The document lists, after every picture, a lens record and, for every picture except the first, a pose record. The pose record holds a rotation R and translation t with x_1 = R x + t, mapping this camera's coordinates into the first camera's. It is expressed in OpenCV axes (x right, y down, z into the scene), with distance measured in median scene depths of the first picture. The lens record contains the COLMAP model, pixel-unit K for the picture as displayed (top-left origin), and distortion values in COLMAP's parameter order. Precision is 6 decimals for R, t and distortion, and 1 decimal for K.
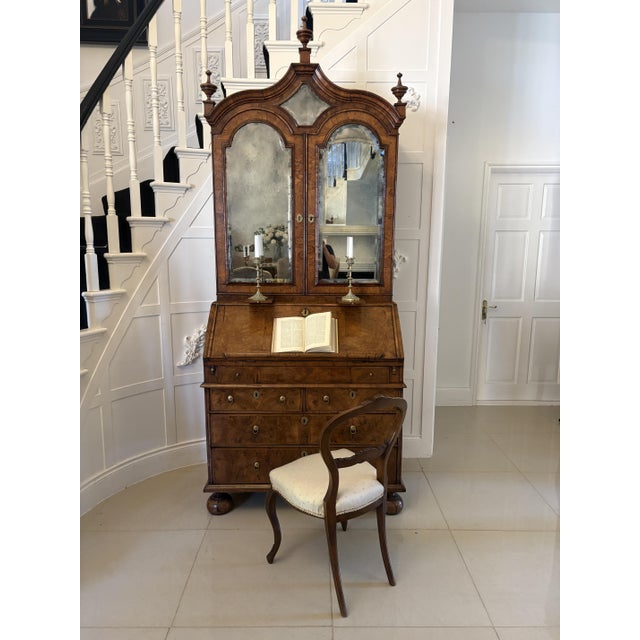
lens RADIAL K [[482.2, 0, 321.0], [0, 482.2, 322.7], [0, 0, 1]] dist [0.037876, -0.037493]
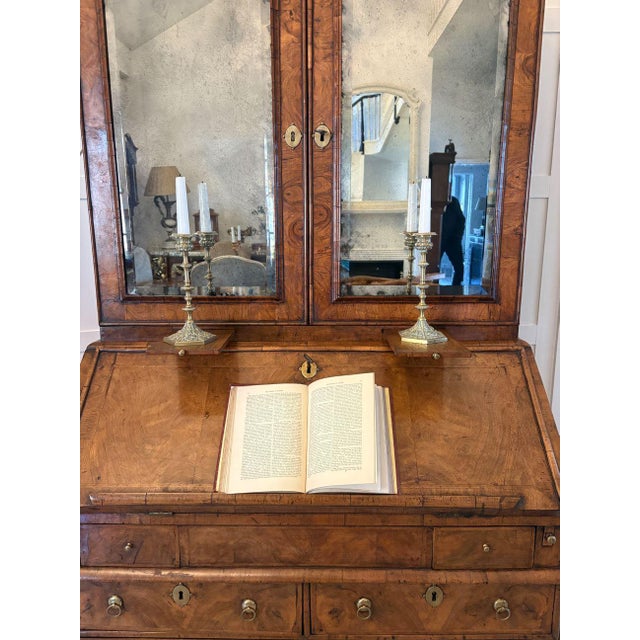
lens RADIAL K [[482.2, 0, 319.6], [0, 482.2, 318.3], [0, 0, 1]] dist [0.037876, -0.037493]
pose [[0.999543, -0.004921, -0.029819, -0.011564], [0.005428, 0.999842, 0.016947, -0.074312], [0.029731, -0.017101, 0.999412, 0.613386]]
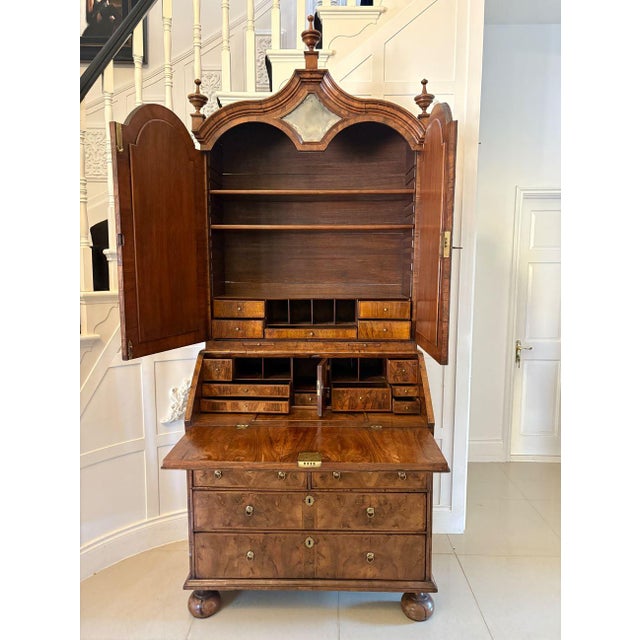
lens RADIAL K [[482.2, 0, 321.7], [0, 482.2, 321.1], [0, 0, 1]] dist [0.037876, -0.037493]
pose [[0.999634, 0.000466, -0.027045, 0.007287], [-0.002122, 0.998121, -0.061236, -0.044202], [0.026966, 0.061271, 0.997757, 0.179522]]
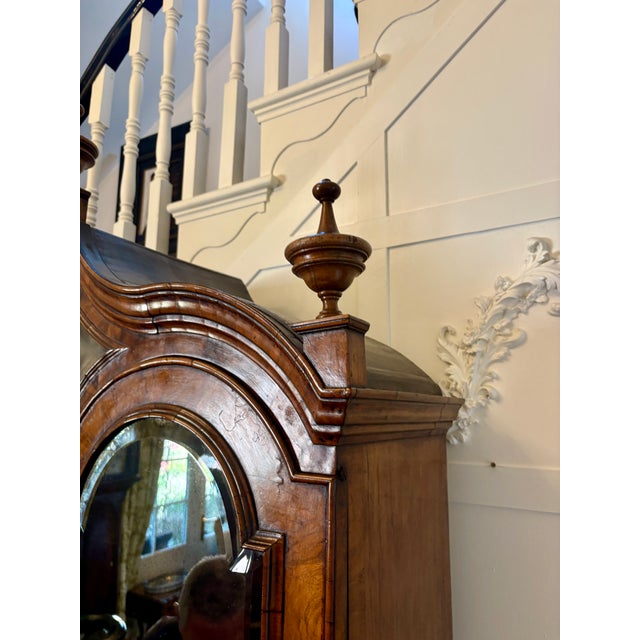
lens RADIAL K [[482.2, 0, 328.9], [0, 482.2, 329.9], [0, 0, 1]] dist [0.037876, -0.037493]
pose [[0.858958, -0.083517, -0.505190, 0.251016], [-0.093939, 0.944161, -0.315808, -0.383925], [0.503356, 0.318723, 0.803149, 0.839830]]
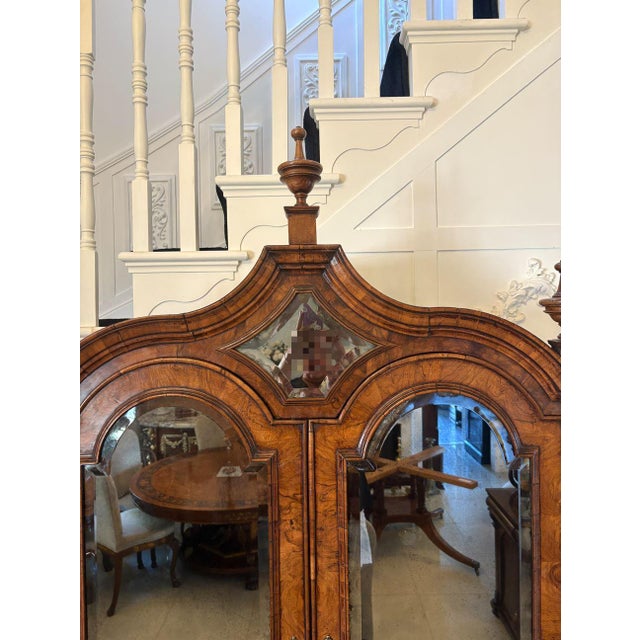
lens RADIAL K [[482.2, 0, 316.4], [0, 482.2, 323.3], [0, 0, 1]] dist [0.037876, -0.037493]
pose [[0.999528, -0.024694, -0.018249, -0.016921], [0.021173, 0.984726, -0.172817, -0.398531], [0.022237, 0.172349, 0.984785, 0.631000]]
